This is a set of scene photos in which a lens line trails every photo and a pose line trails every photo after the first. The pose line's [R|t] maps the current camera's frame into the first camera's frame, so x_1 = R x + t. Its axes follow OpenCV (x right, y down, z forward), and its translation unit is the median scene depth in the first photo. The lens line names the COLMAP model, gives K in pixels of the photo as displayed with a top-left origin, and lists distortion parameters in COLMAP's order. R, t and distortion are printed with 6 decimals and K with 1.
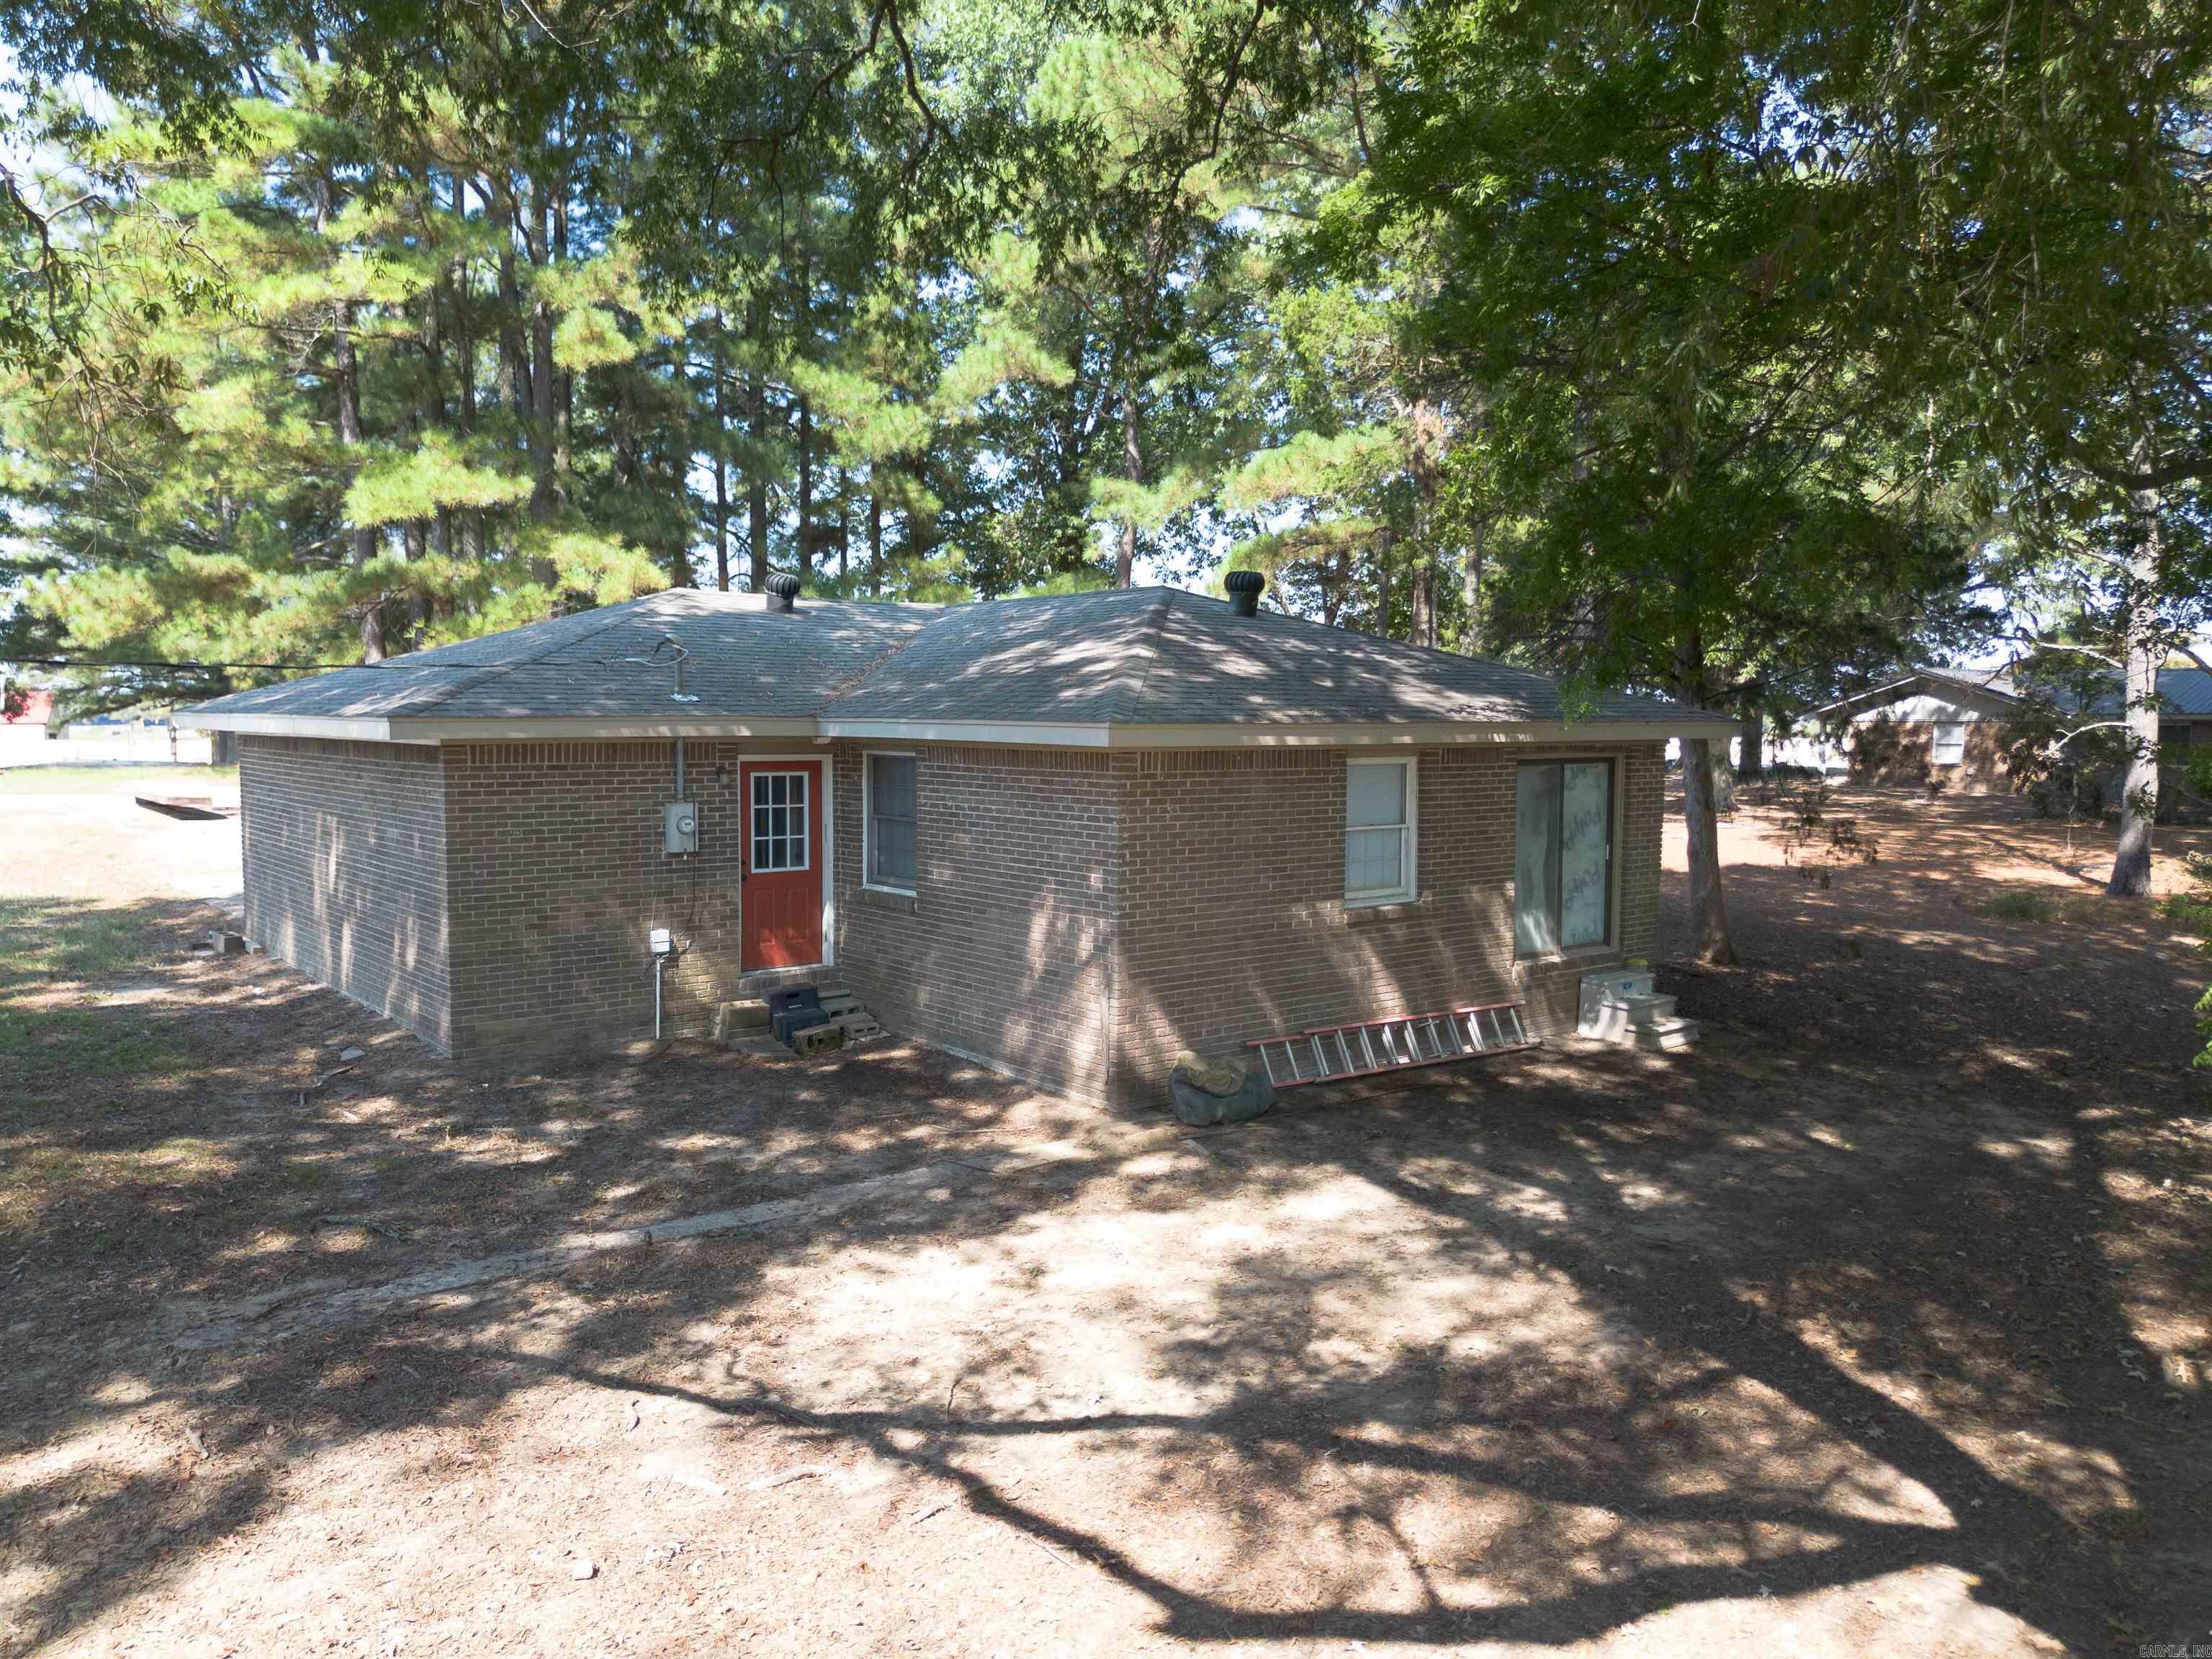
lens RADIAL K [[1531.8, 0, 1107.0], [0, 1531.8, 830.8], [0, 0, 1]] dist [0.010217, 0.001614]
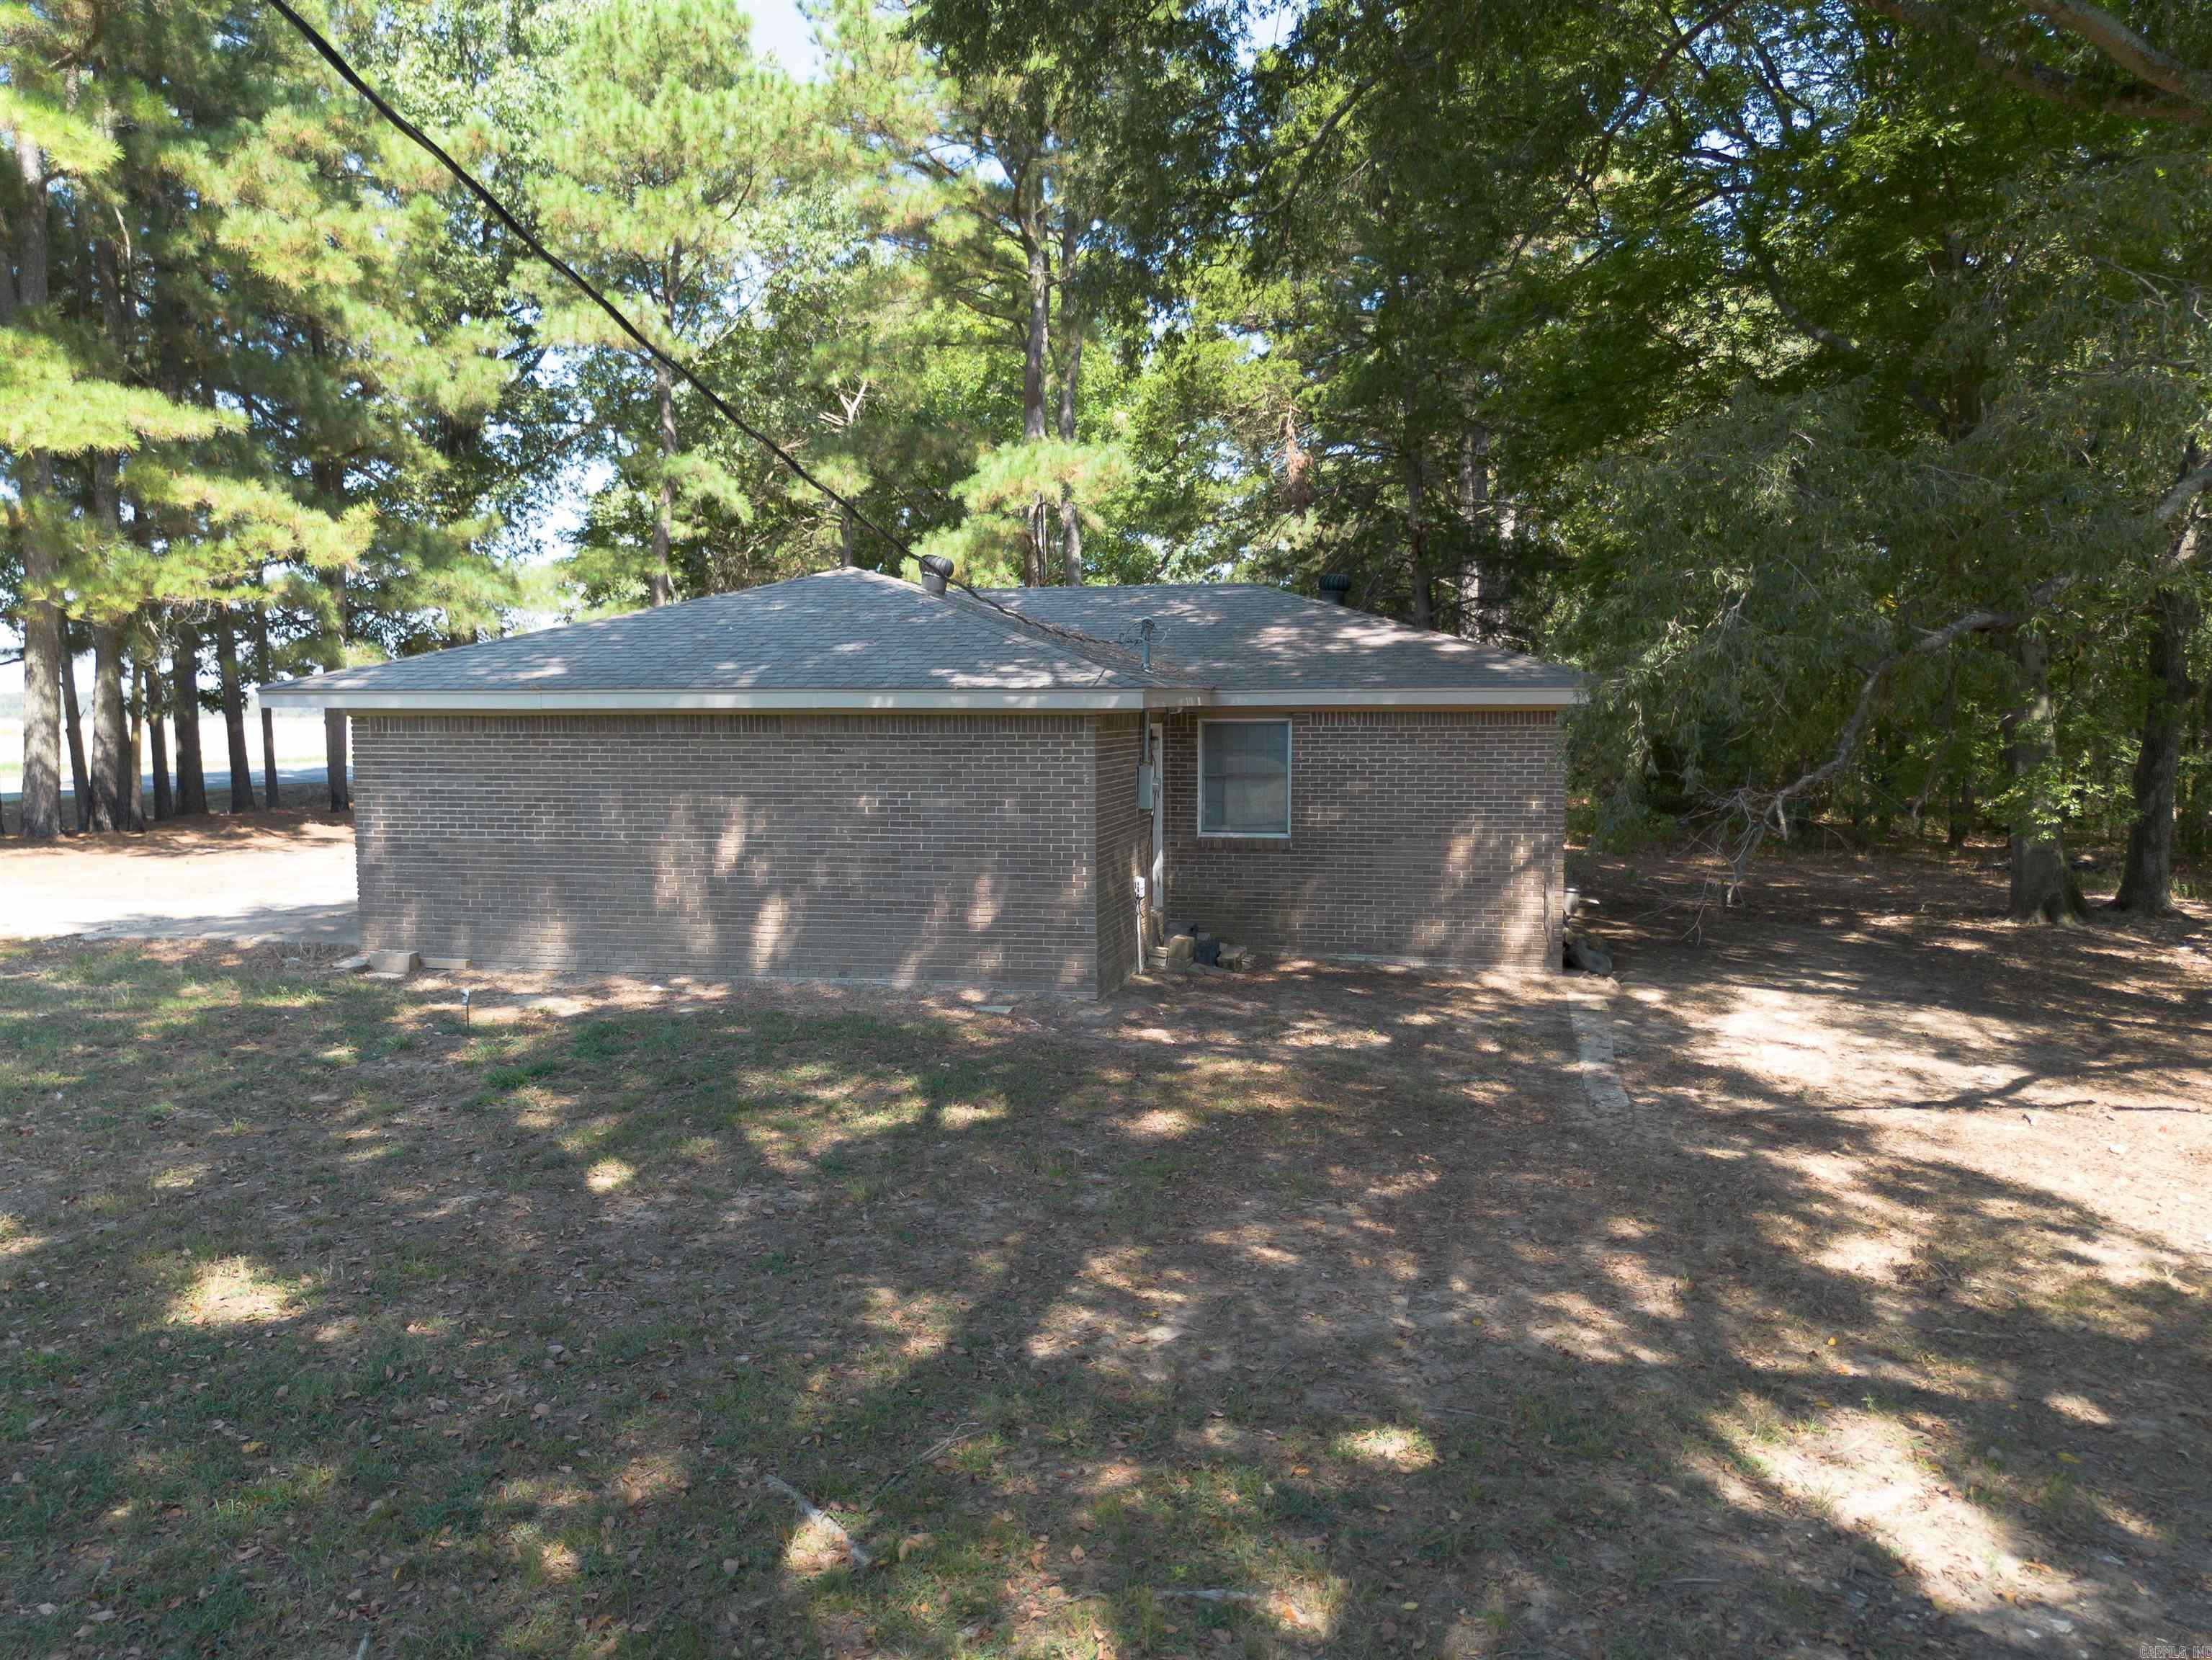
lens RADIAL K [[1532.0, 0, 1107.8], [0, 1532.0, 831.9], [0, 0, 1]] dist [0.010217, 0.001614]
pose [[0.808480, -0.048514, 0.586520, -1.569453], [0.048784, 0.998691, 0.015362, 0.022220], [-0.586498, 0.016193, 0.809789, 0.165475]]
